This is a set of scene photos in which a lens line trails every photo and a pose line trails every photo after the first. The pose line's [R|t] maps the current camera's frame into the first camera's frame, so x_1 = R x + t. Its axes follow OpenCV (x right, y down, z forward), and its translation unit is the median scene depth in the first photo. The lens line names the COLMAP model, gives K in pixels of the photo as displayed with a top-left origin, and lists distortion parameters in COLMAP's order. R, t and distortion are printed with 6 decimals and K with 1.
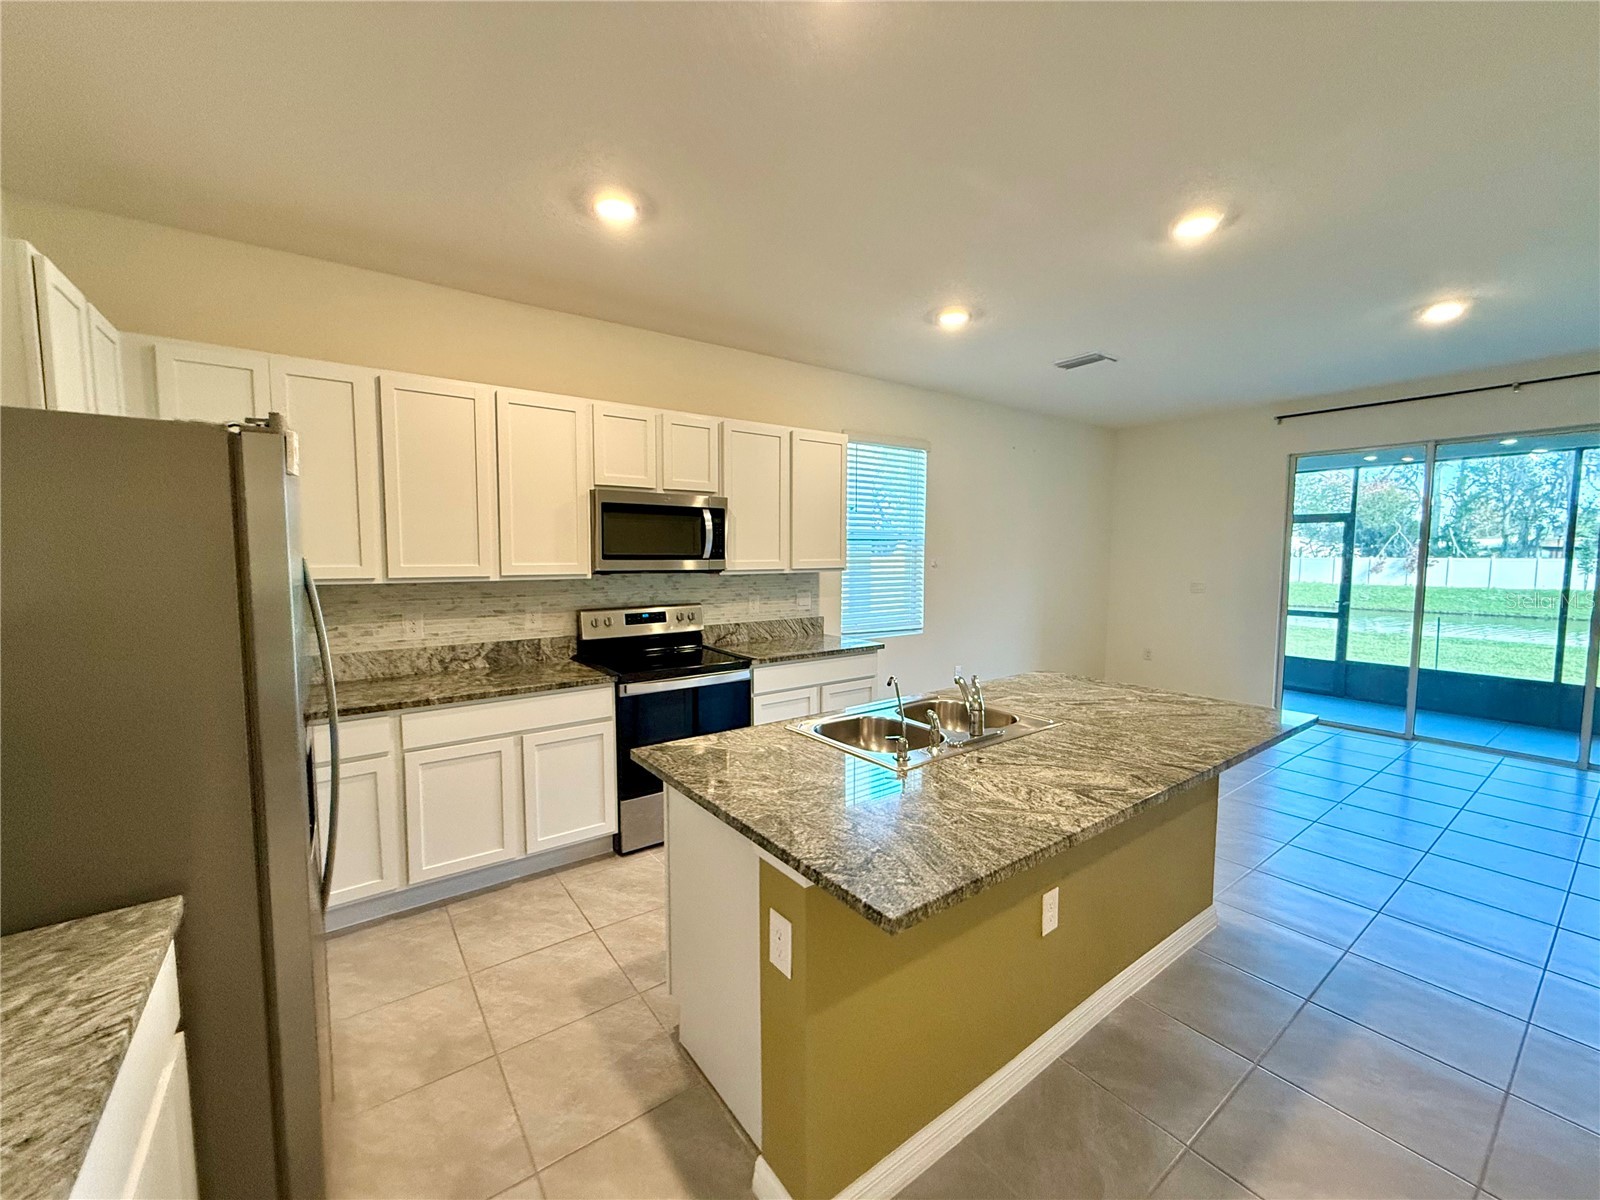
lens RADIAL K [[635.5, 0, 791.4], [0, 635.5, 604.7], [0, 0, 1]] dist [0.000044, -0.000163]
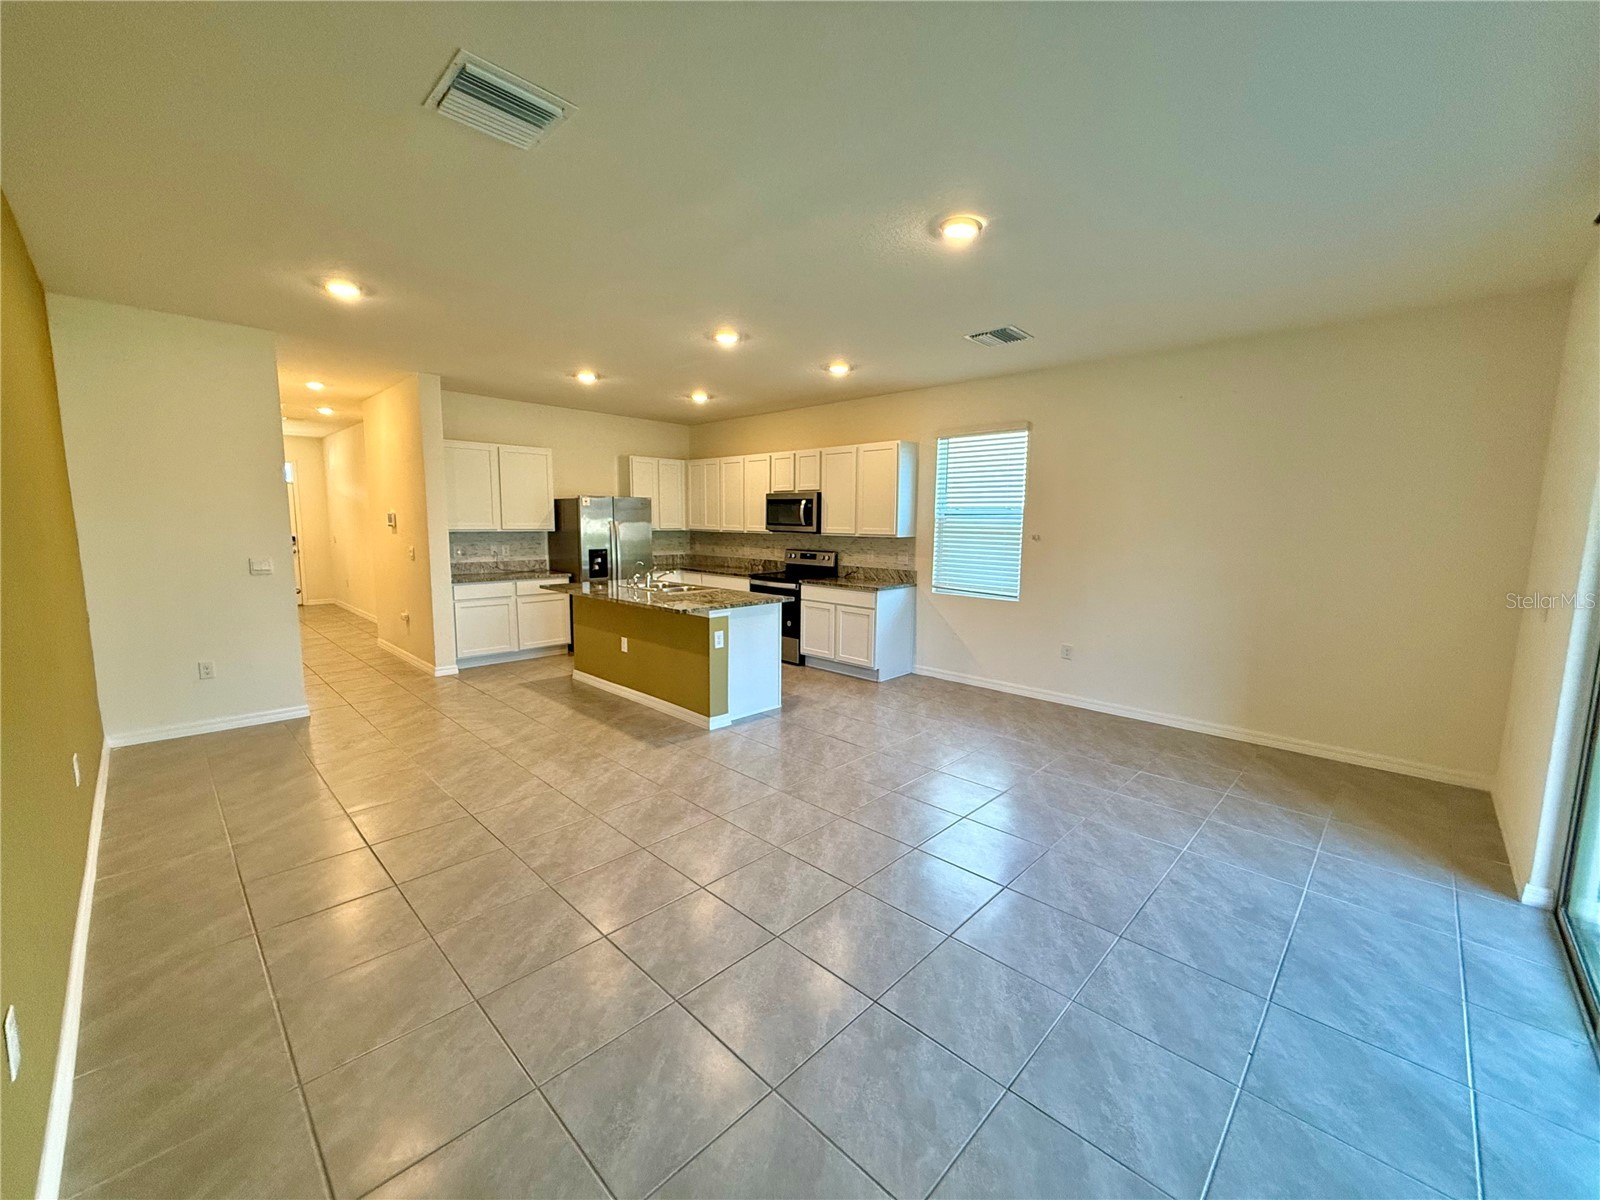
lens RADIAL K [[635.5, 0, 786.1], [0, 635.5, 596.0], [0, 0, 1]] dist [0.000044, -0.000163]
pose [[0.159871, 0.120105, -0.979804, 1.882510], [-0.095128, 0.989826, 0.105812, -0.064609], [0.982544, 0.076290, 0.169670, 0.684344]]
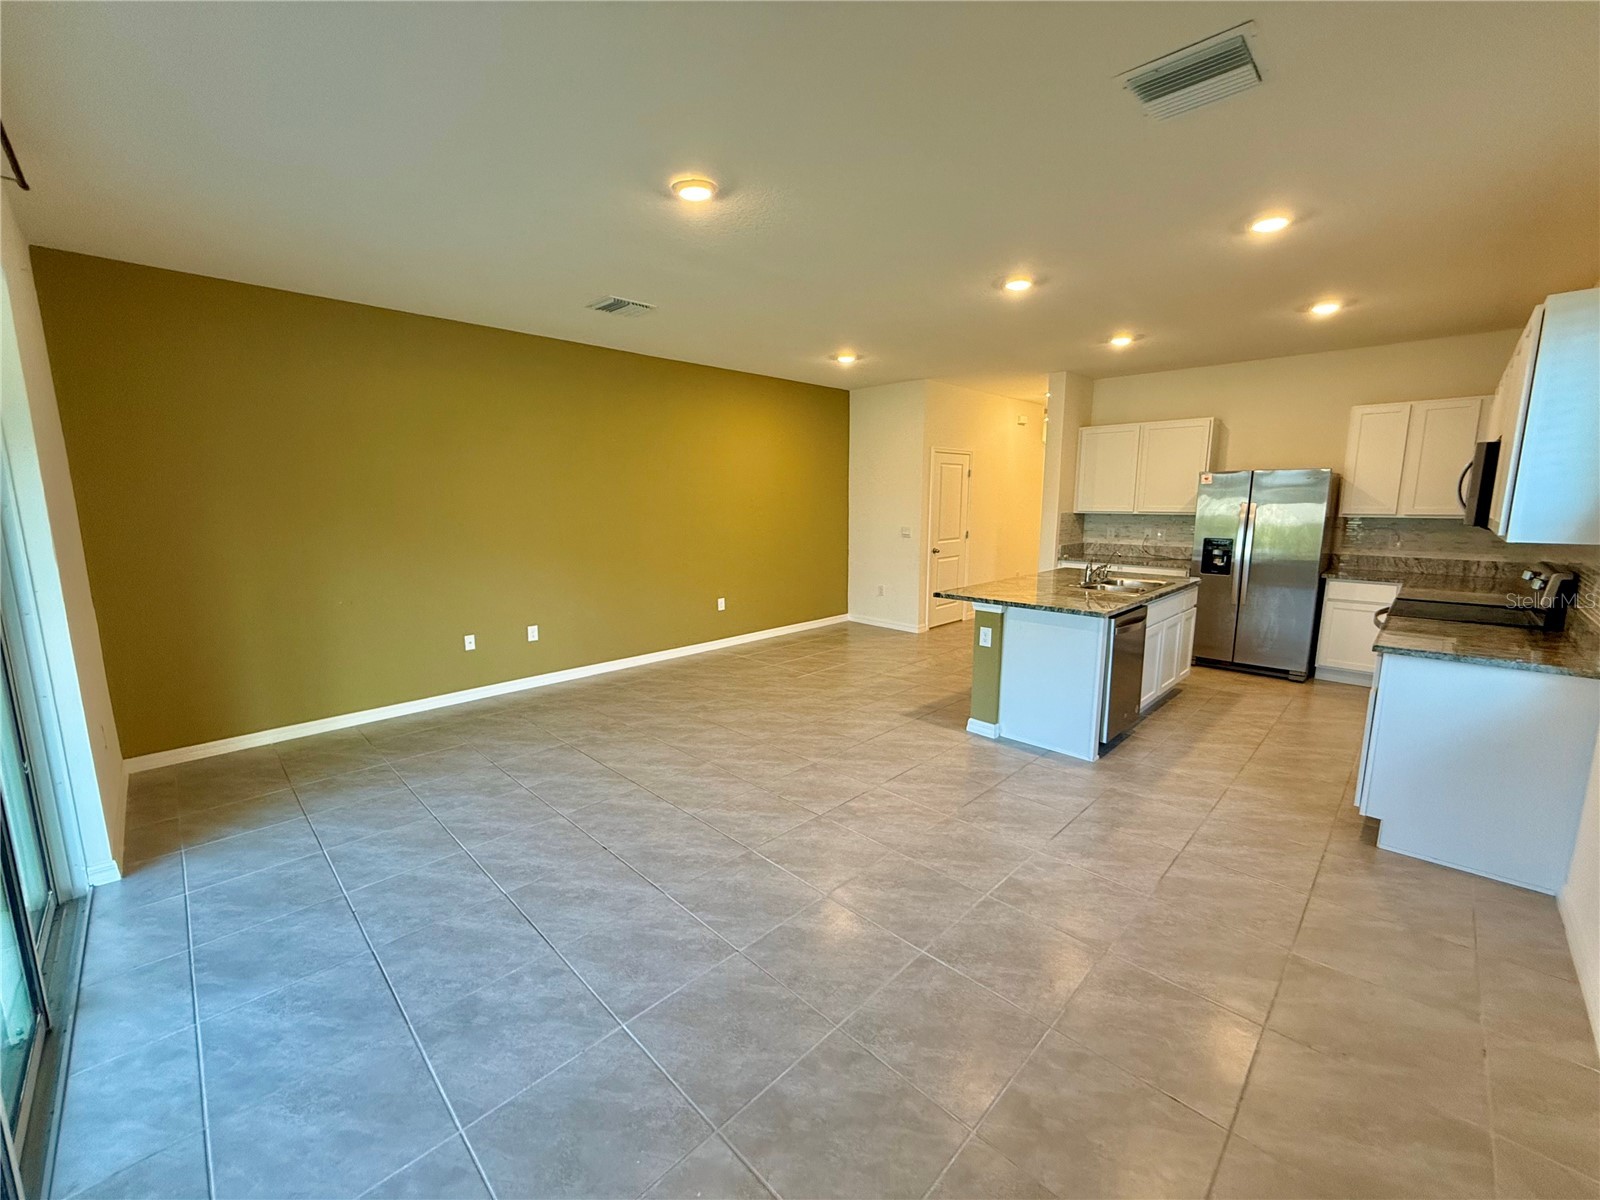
lens RADIAL K [[635.5, 0, 797.8], [0, 635.5, 594.7], [0, 0, 1]] dist [0.000044, -0.000163]
pose [[-0.986565, 0.028275, -0.160902, 1.060953], [-0.010477, 0.971931, 0.235033, -0.176507], [0.163031, 0.233562, -0.958577, 1.897992]]
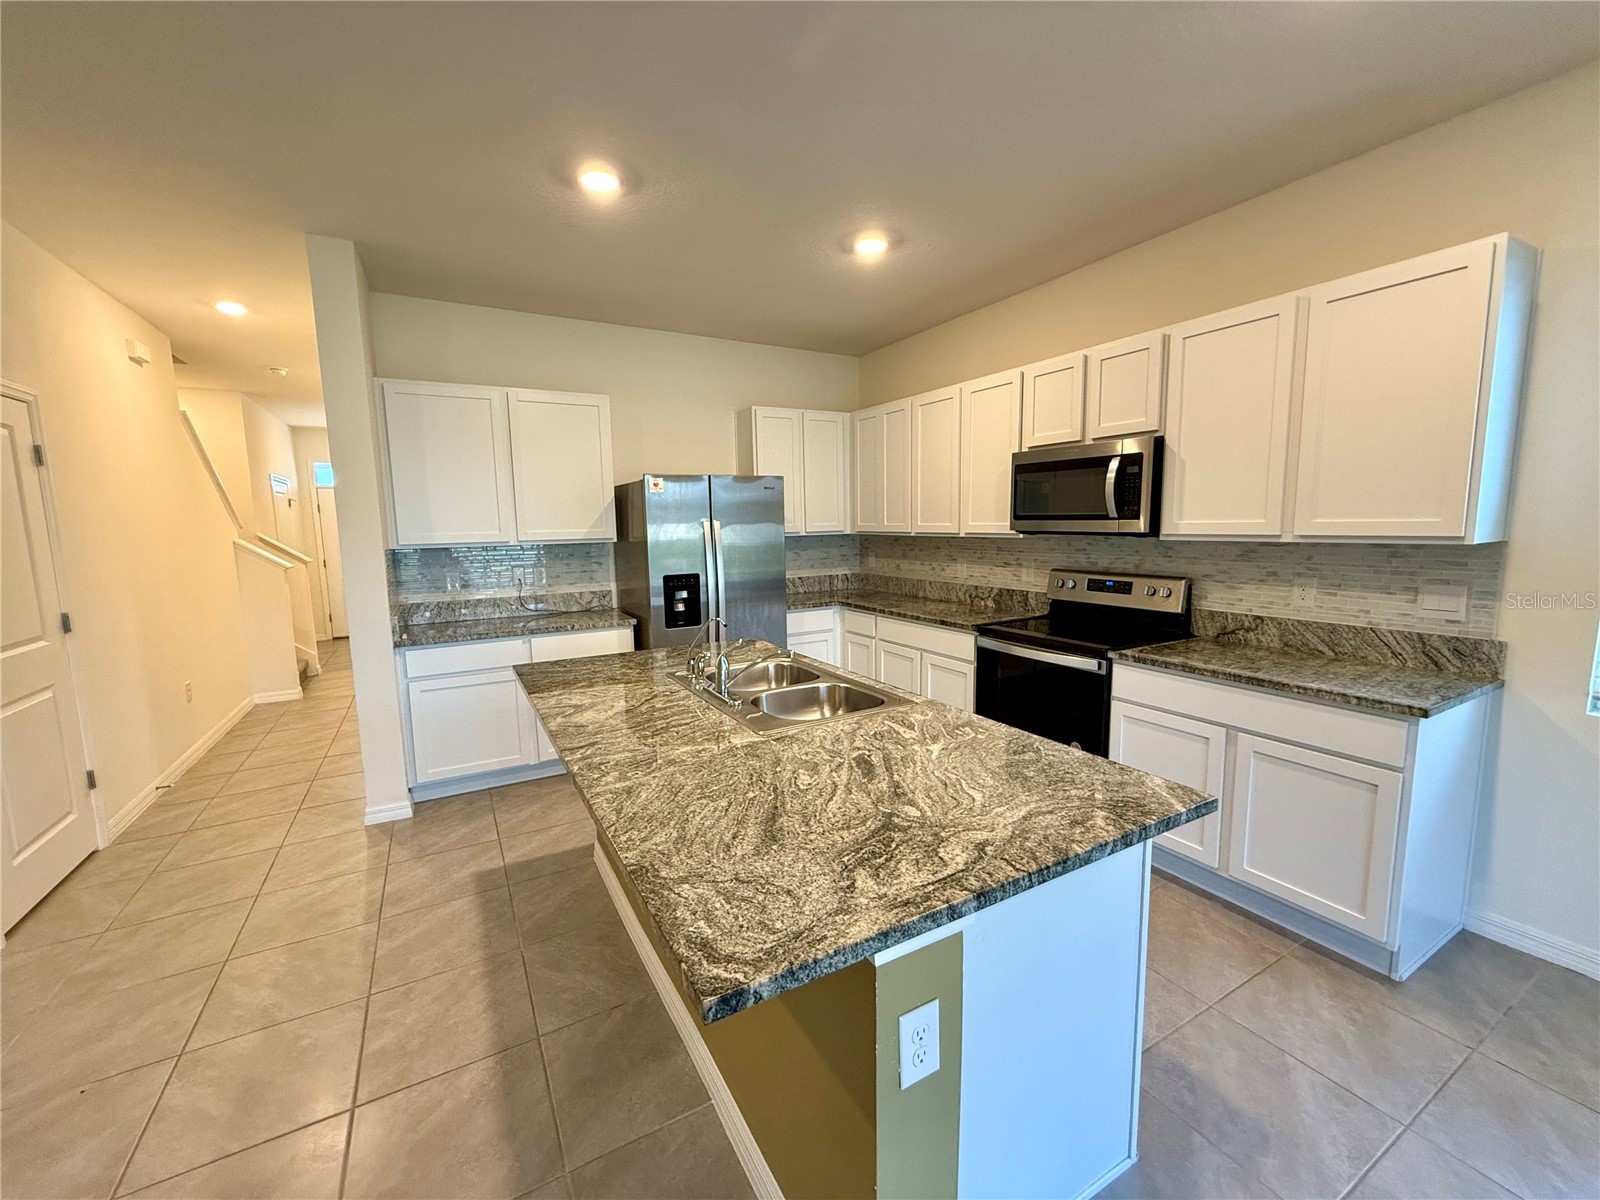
lens RADIAL K [[635.5, 0, 790.5], [0, 635.5, 606.4], [0, 0, 1]] dist [0.000044, -0.000163]
pose [[-0.120133, 0.135961, -0.983404, 0.779539], [-0.065542, 0.987330, 0.144511, -0.055613], [0.990592, 0.081815, -0.109700, 0.738493]]
